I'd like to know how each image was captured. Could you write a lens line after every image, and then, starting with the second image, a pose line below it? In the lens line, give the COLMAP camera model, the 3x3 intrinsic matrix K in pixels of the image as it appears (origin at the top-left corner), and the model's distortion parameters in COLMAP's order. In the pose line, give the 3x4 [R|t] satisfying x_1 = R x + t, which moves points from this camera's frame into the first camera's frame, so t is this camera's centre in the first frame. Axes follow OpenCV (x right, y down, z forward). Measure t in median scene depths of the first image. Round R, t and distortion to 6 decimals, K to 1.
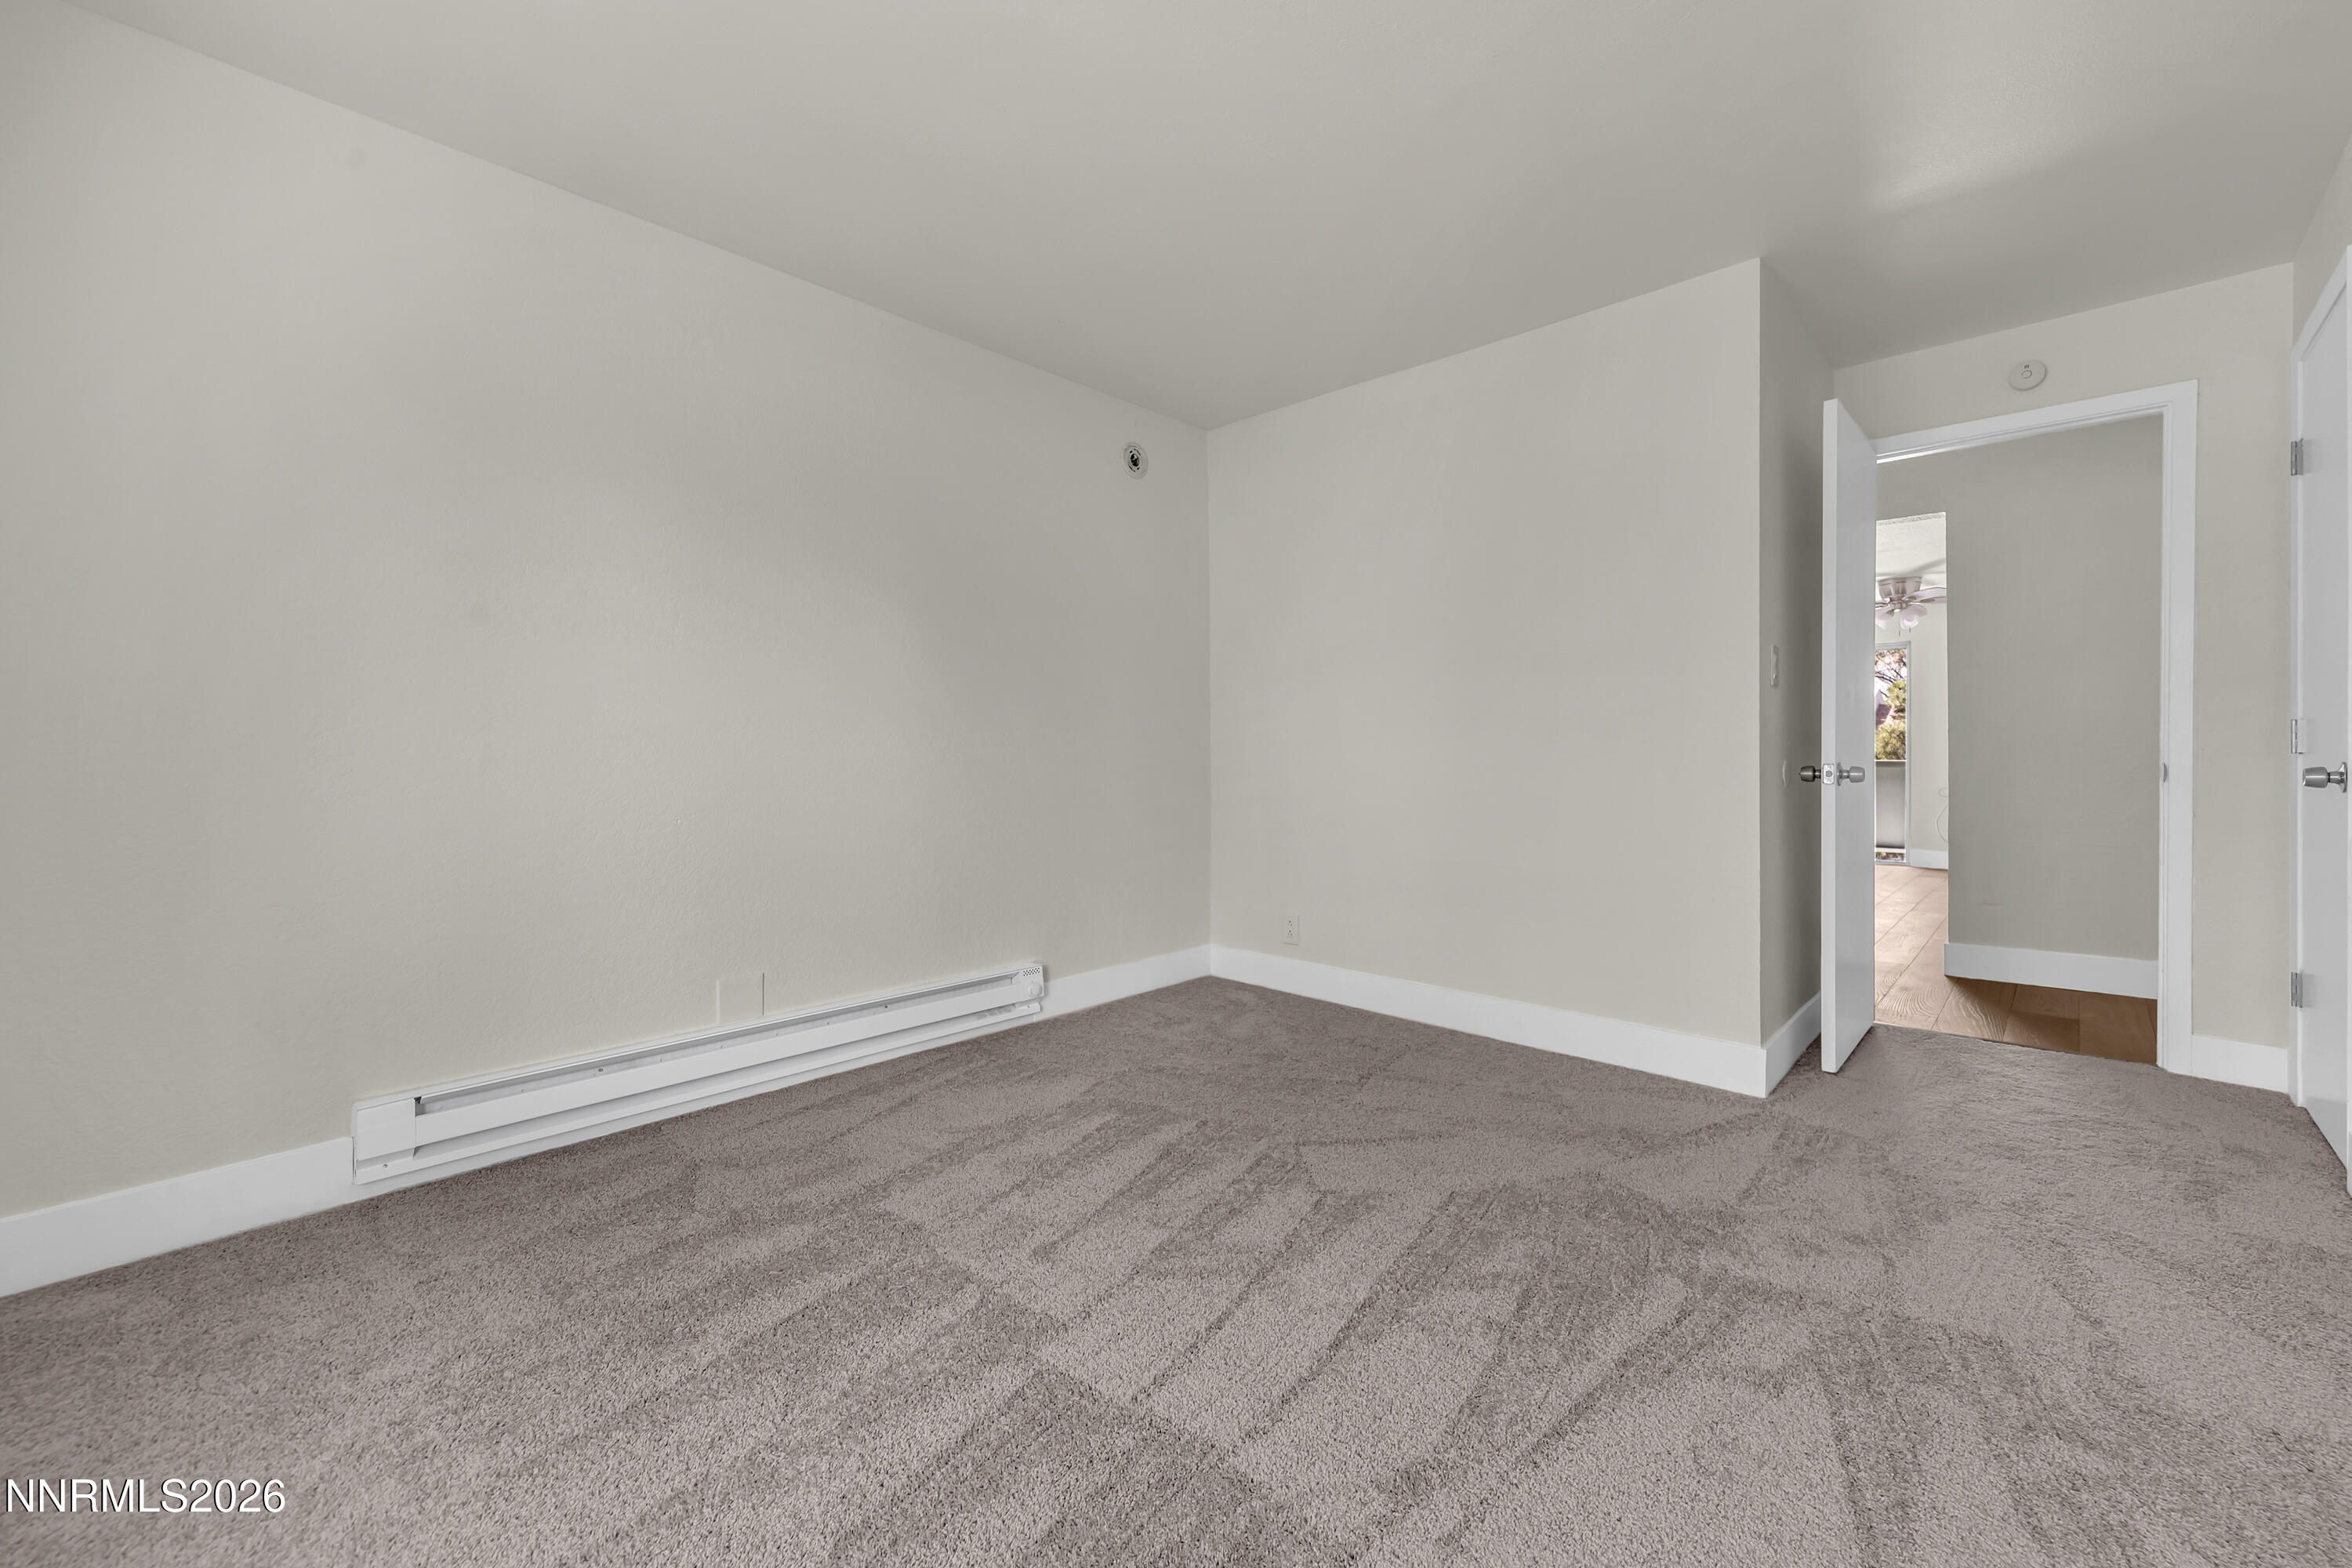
lens RADIAL K [[960.0, 0, 1180.7], [0, 960.0, 749.8], [0, 0, 1]] dist [0.001901, 0.000145]
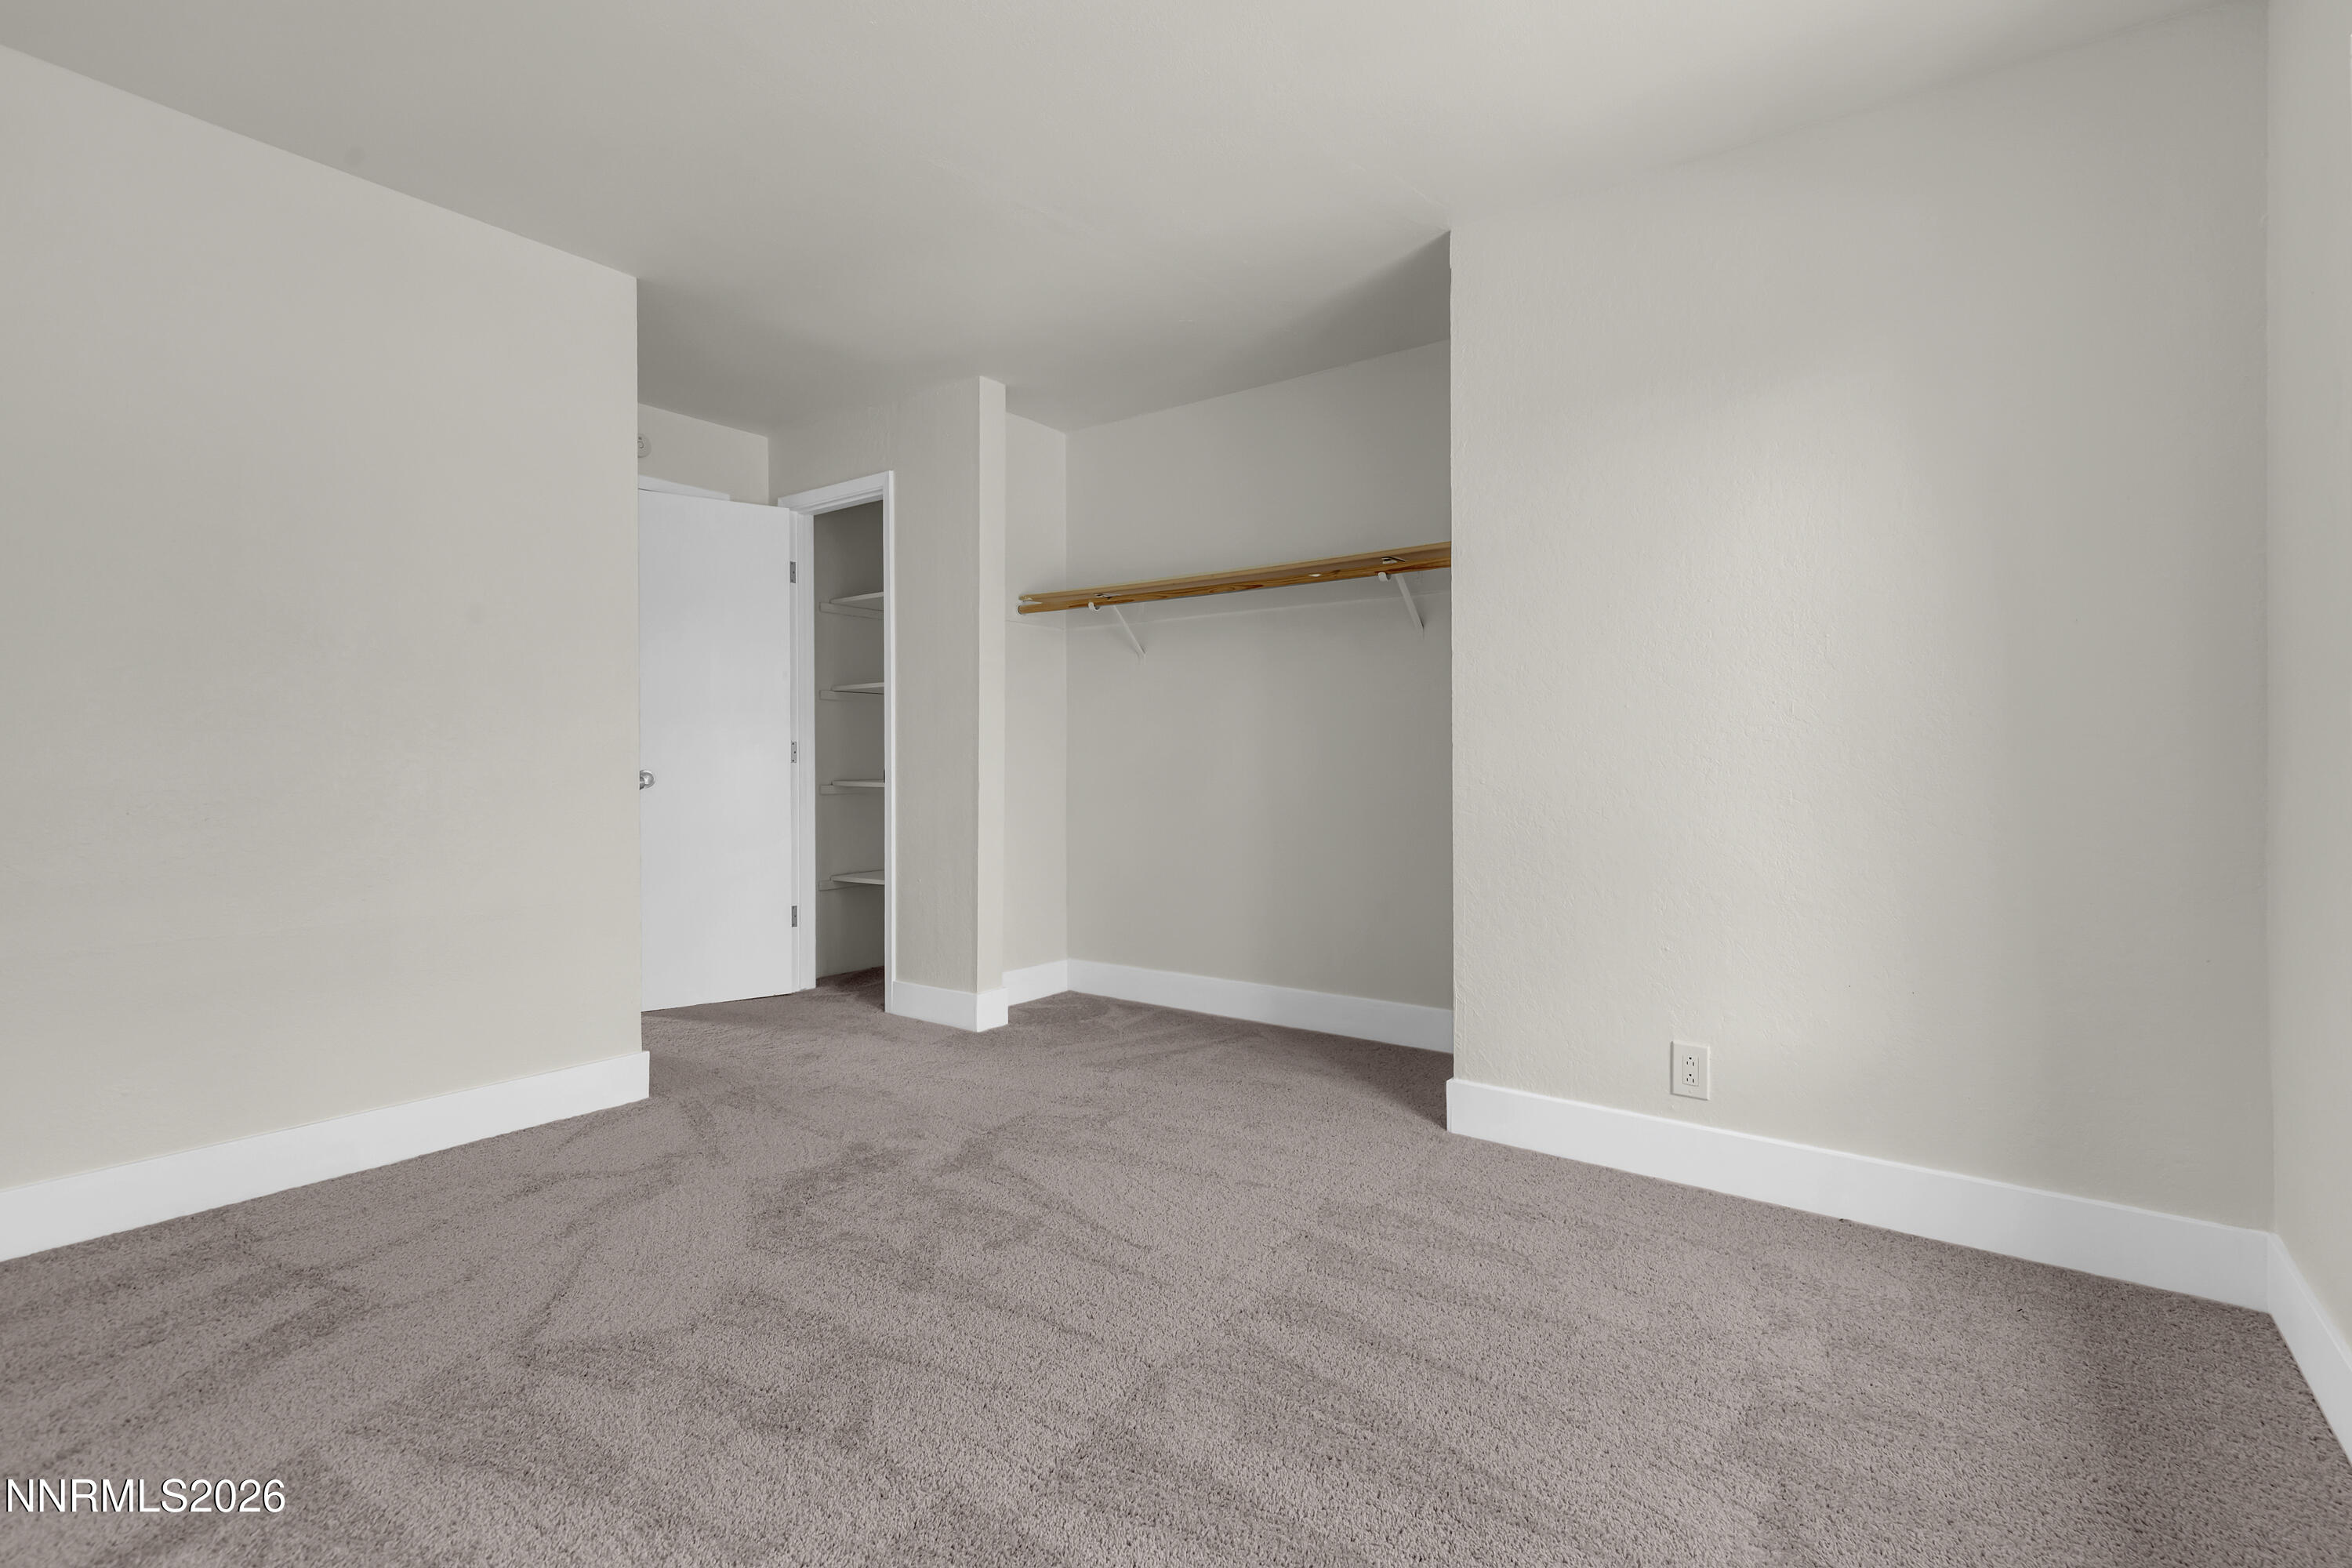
lens RADIAL K [[1084.1, 0, 1206.6], [0, 1084.1, 763.2], [0, 0, 1]] dist [0.001256, 0.000008]
pose [[-0.121989, -0.004446, 0.992522, -0.784708], [0.003391, 0.999982, 0.004896, -0.001752], [-0.992526, 0.003963, -0.121971, 0.686271]]
